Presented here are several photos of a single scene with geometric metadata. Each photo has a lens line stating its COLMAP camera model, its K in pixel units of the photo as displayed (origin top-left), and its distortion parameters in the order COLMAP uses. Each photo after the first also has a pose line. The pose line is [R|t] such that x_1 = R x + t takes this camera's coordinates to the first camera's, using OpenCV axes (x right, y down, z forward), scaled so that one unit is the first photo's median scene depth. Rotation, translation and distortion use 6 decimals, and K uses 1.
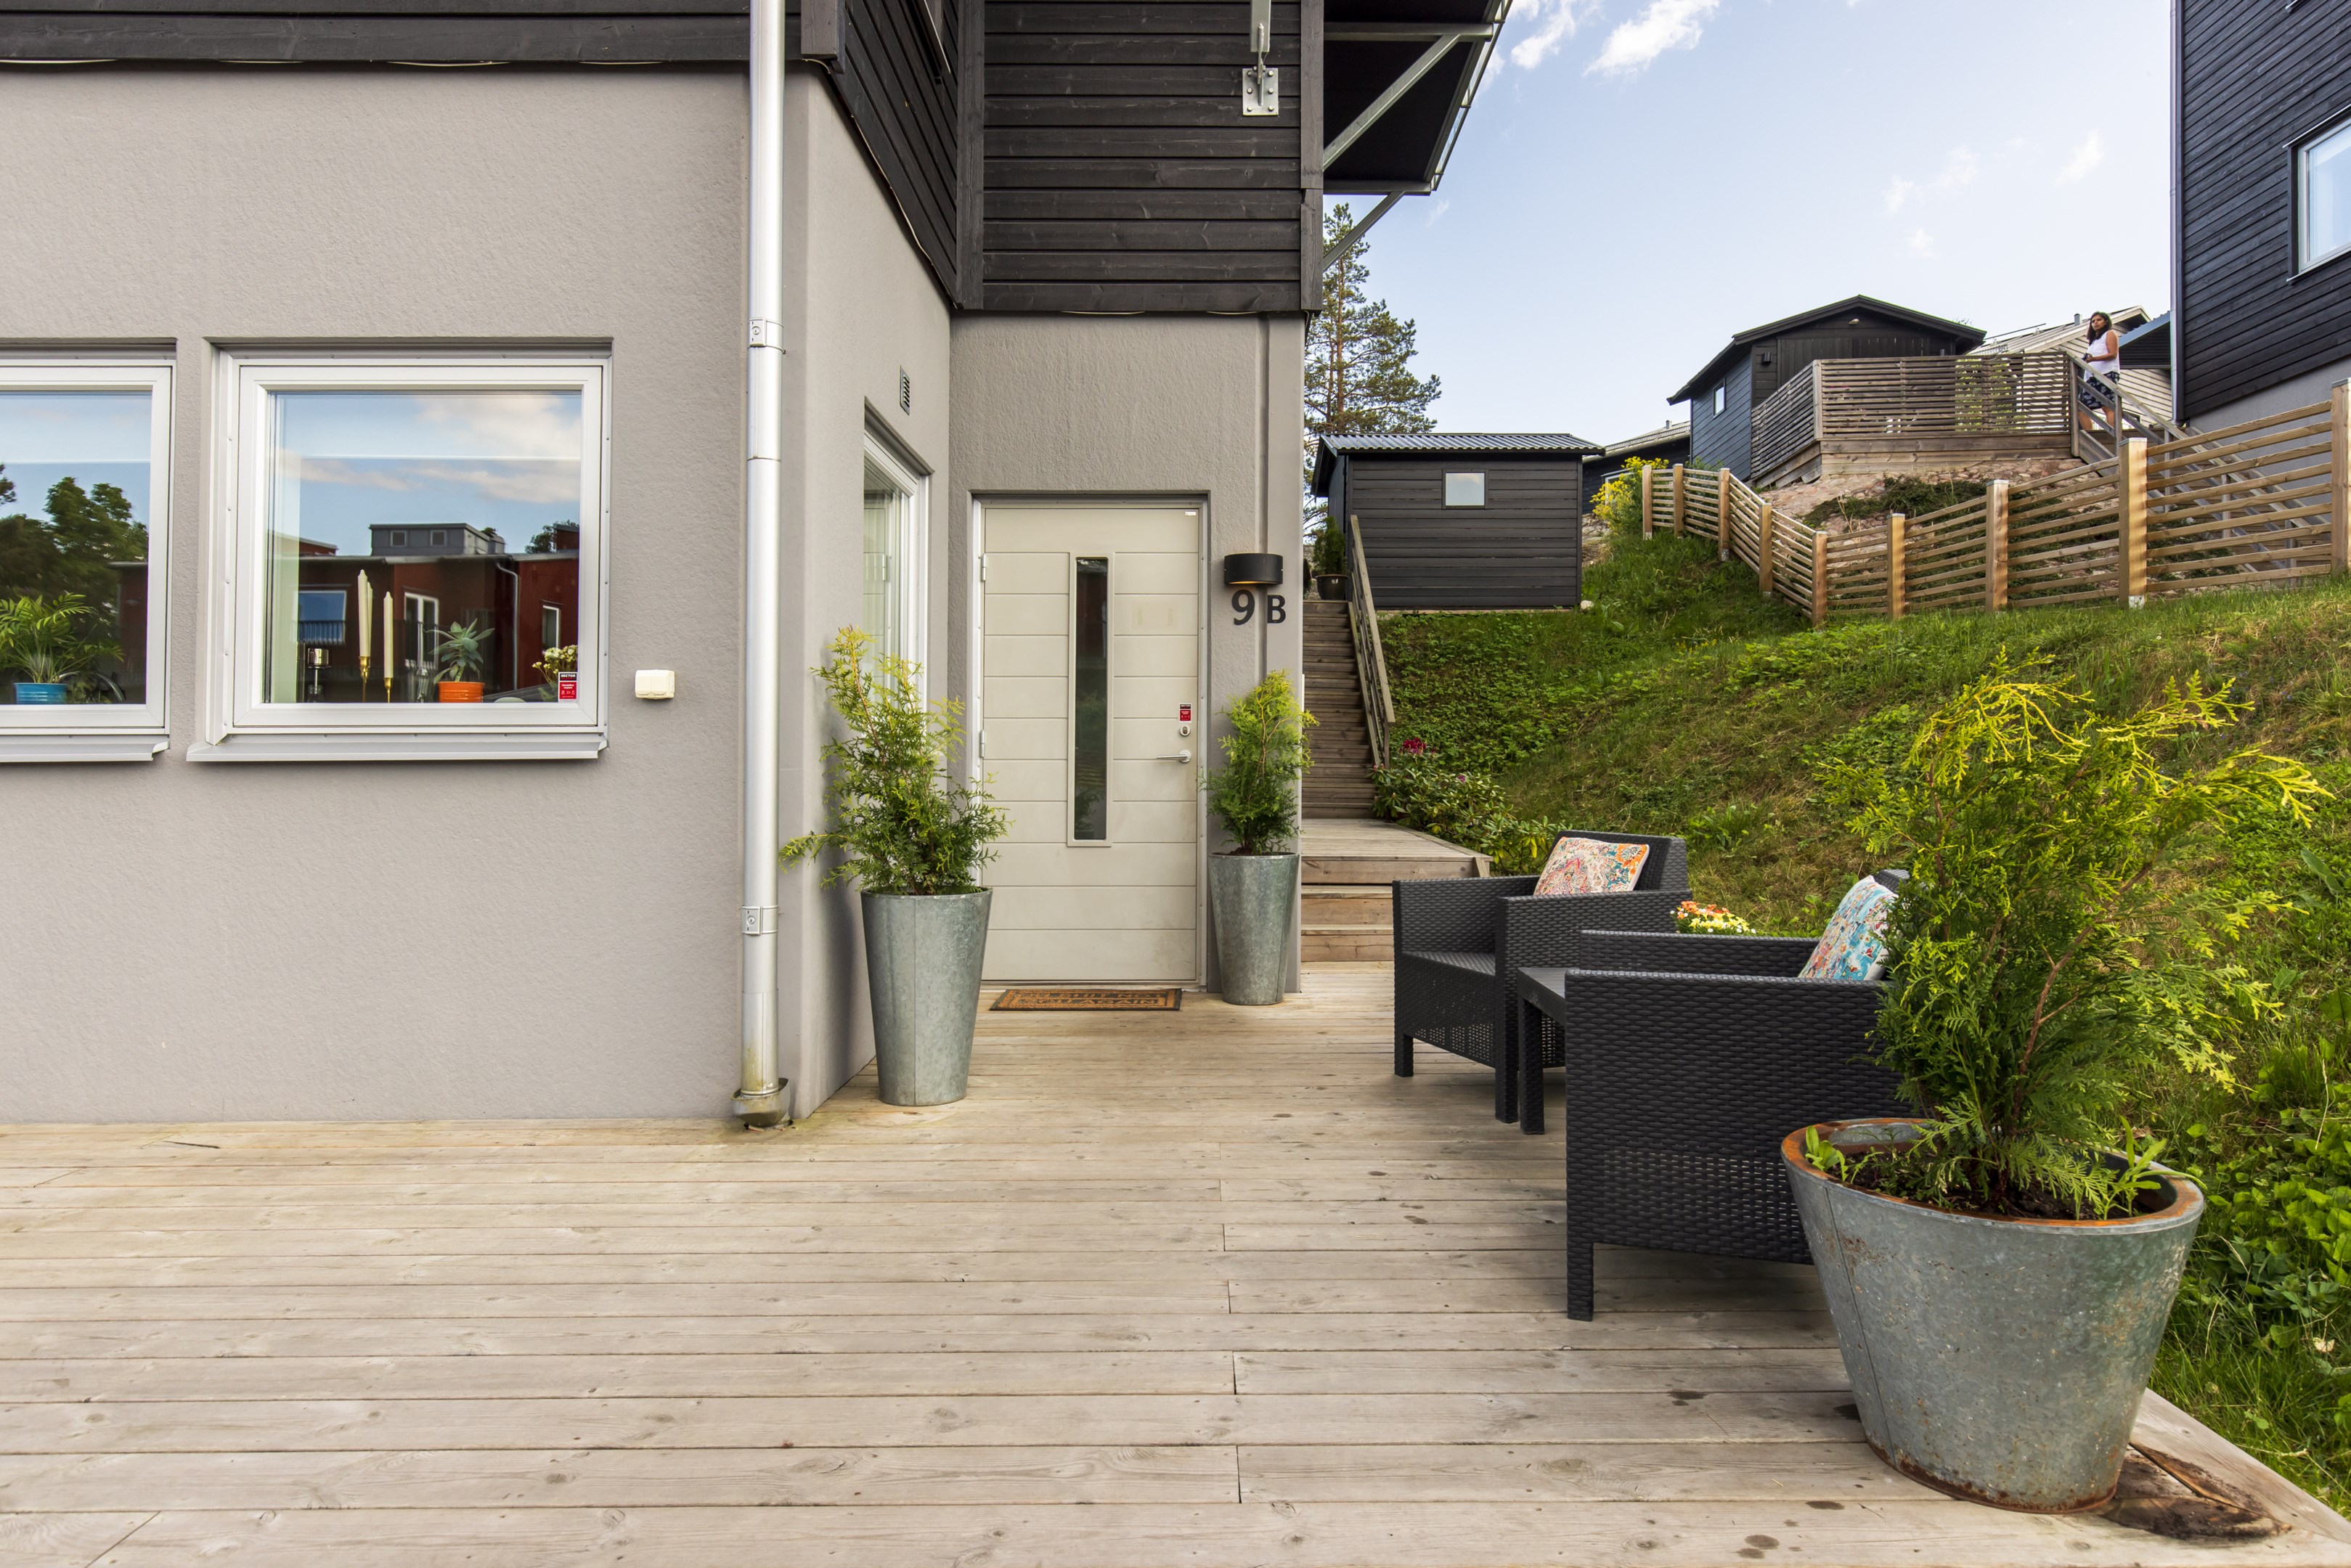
lens RADIAL K [[1284.7, 0, 1189.5], [0, 1284.7, 784.4], [0, 0, 1]] dist [-0.007101, -0.003340]
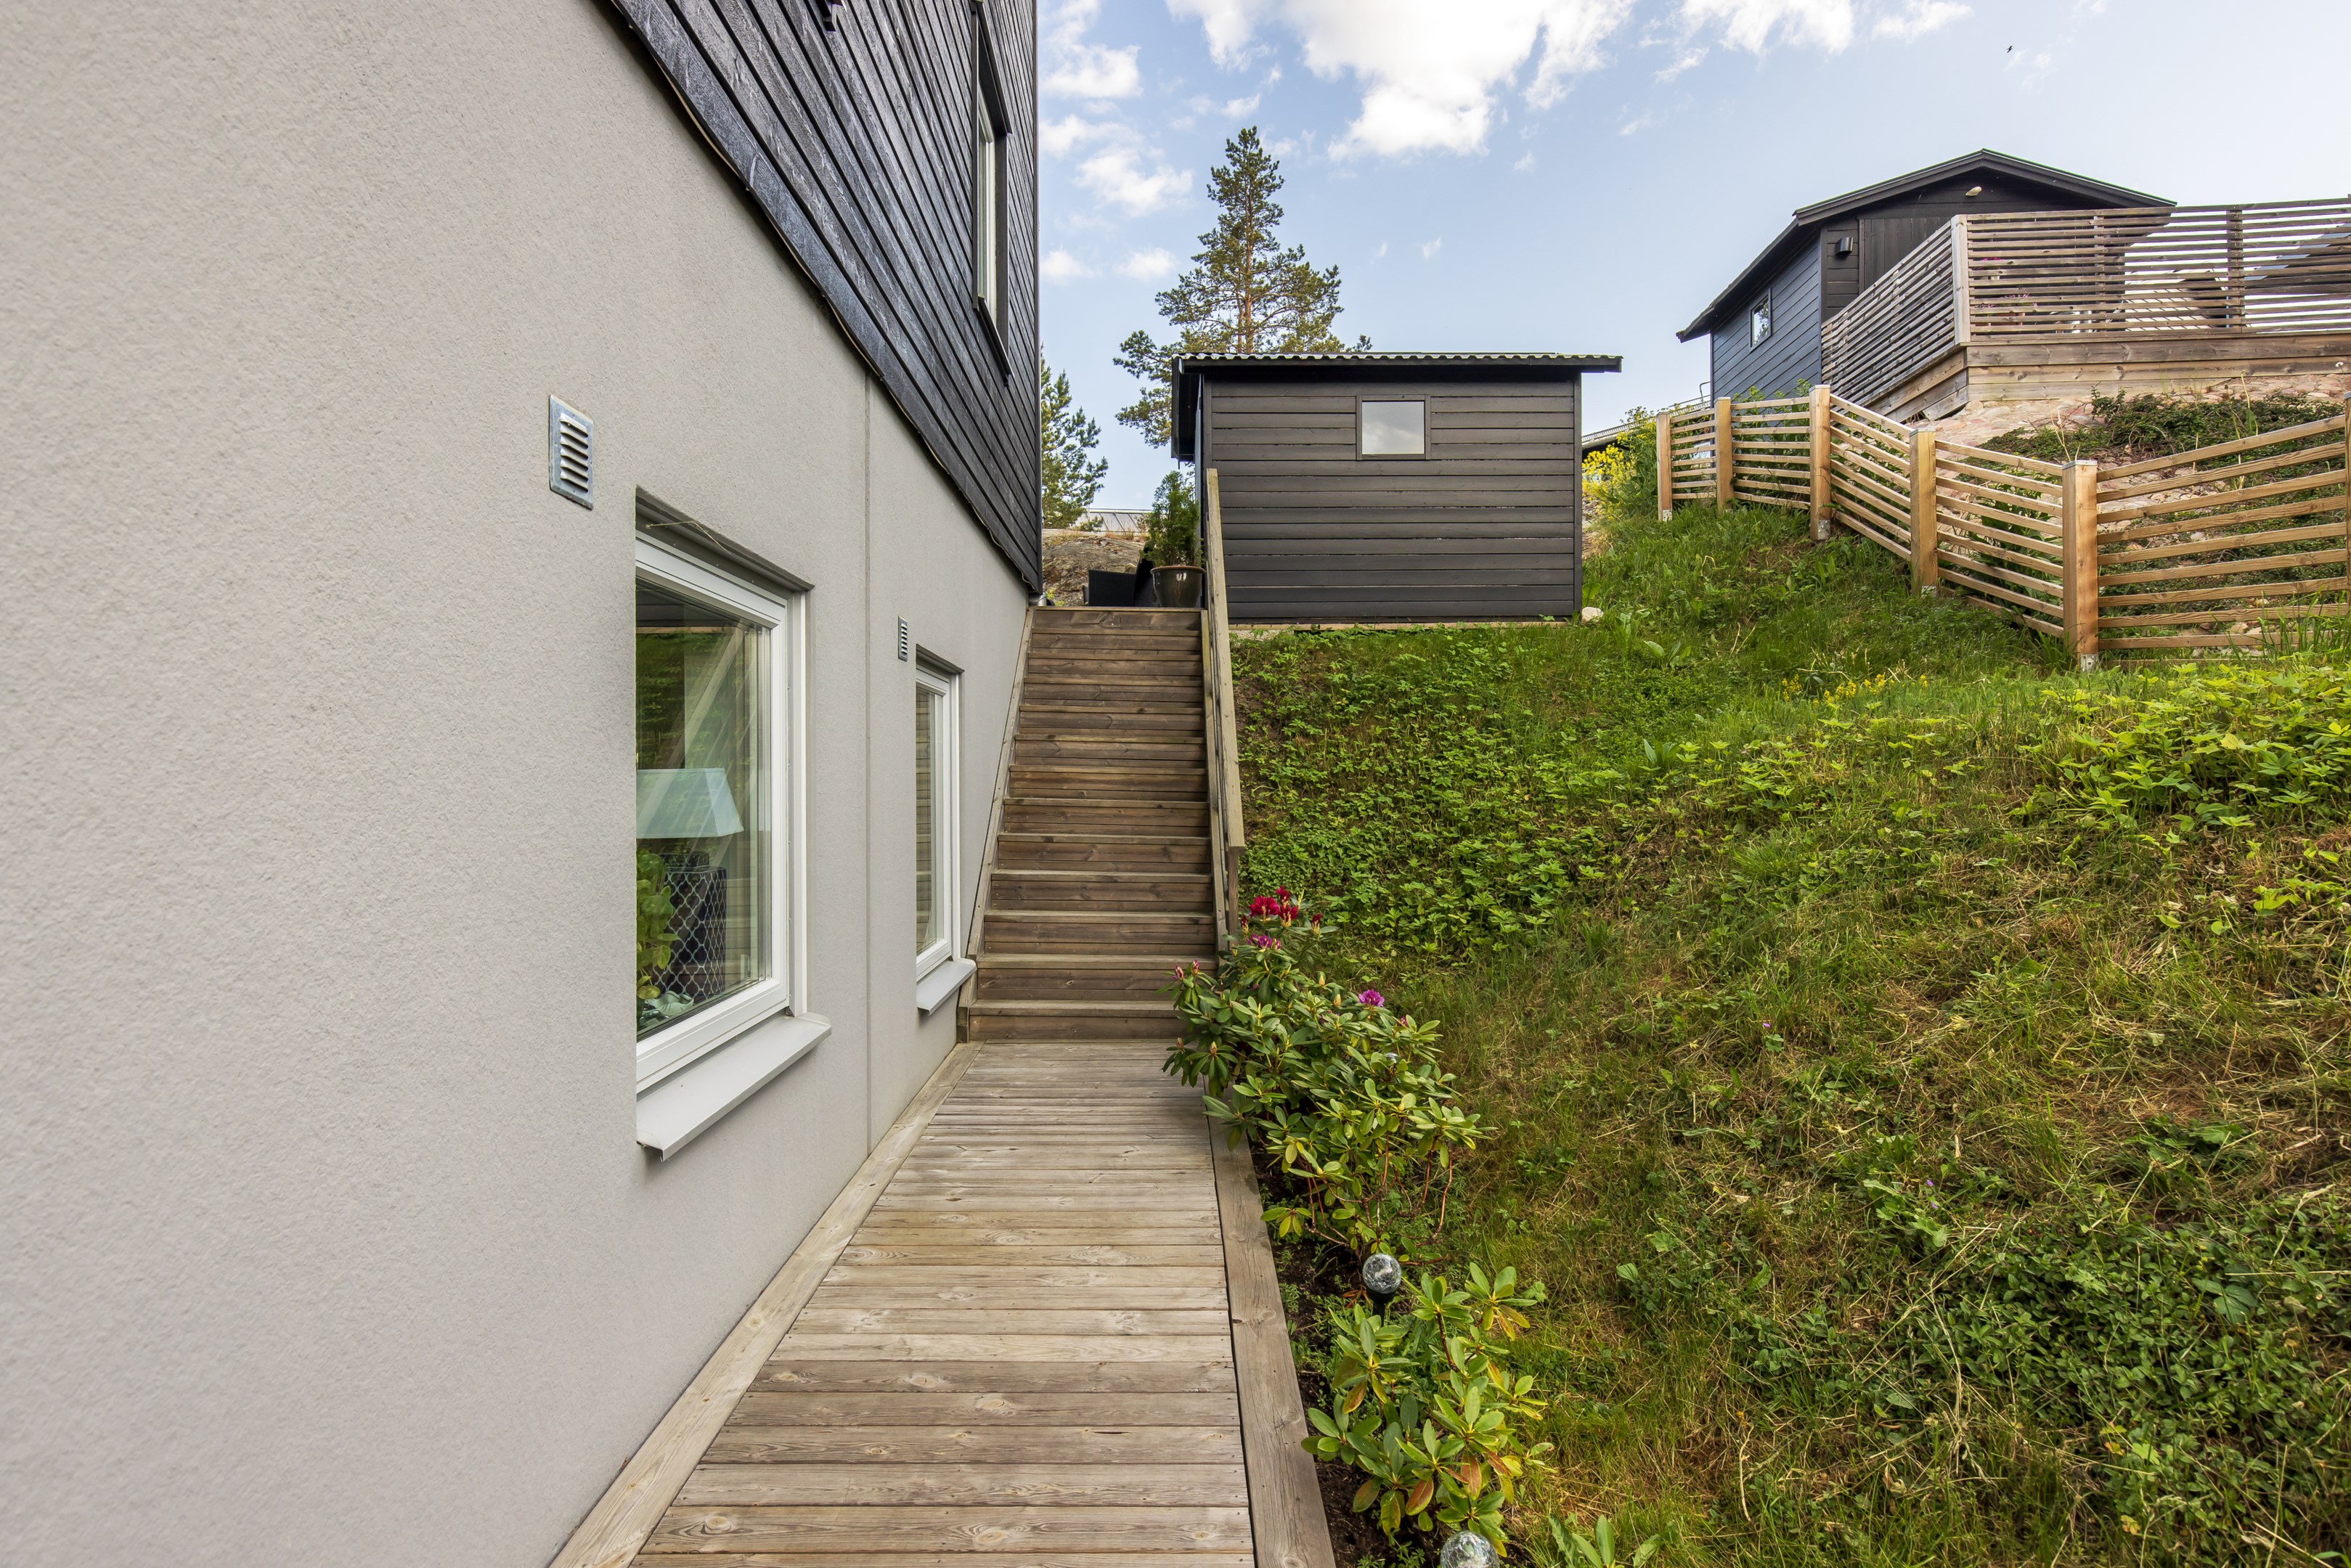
lens RADIAL K [[1284.7, 0, 1167.7], [0, 1284.7, 786.7], [0, 0, 1]] dist [-0.007101, -0.003340]
pose [[0.999739, -0.007165, 0.021674, 0.094867], [0.007506, 0.999848, -0.015727, -0.050339], [-0.021558, 0.015885, 0.999641, 0.401032]]
